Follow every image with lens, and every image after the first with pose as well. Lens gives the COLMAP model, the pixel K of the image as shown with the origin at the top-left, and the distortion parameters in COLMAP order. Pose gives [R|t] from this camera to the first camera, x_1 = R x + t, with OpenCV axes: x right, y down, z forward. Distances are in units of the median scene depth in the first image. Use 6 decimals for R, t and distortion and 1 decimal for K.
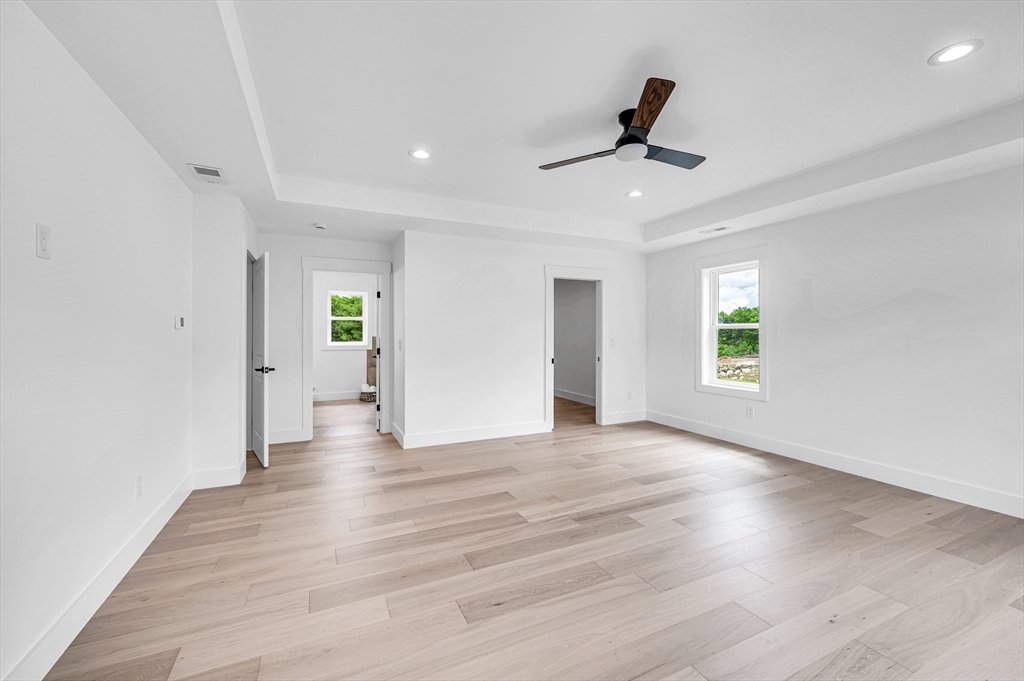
lens RADIAL K [[407.3, 0, 516.5], [0, 407.3, 343.9], [0, 0, 1]] dist [0.000970, -0.000051]
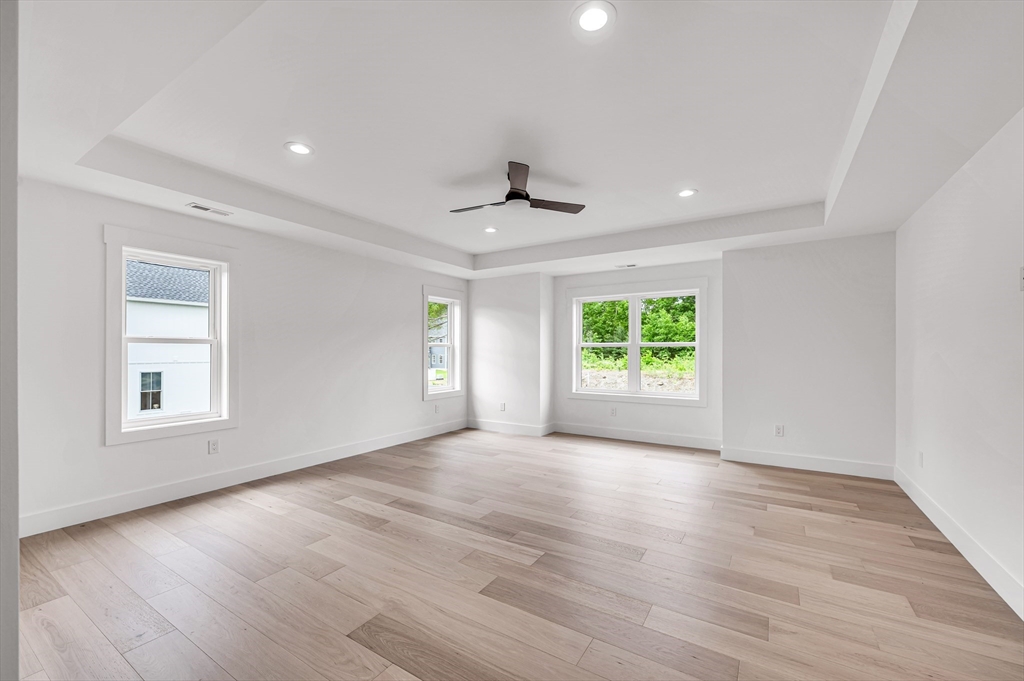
lens RADIAL K [[407.3, 0, 516.5], [0, 407.3, 343.9], [0, 0, 1]] dist [0.000970, -0.000051]
pose [[-0.519022, 0.012396, 0.854671, -0.650394], [0.020432, 0.999789, -0.002093, -0.032668], [-0.854517, 0.016376, -0.519166, 1.355161]]
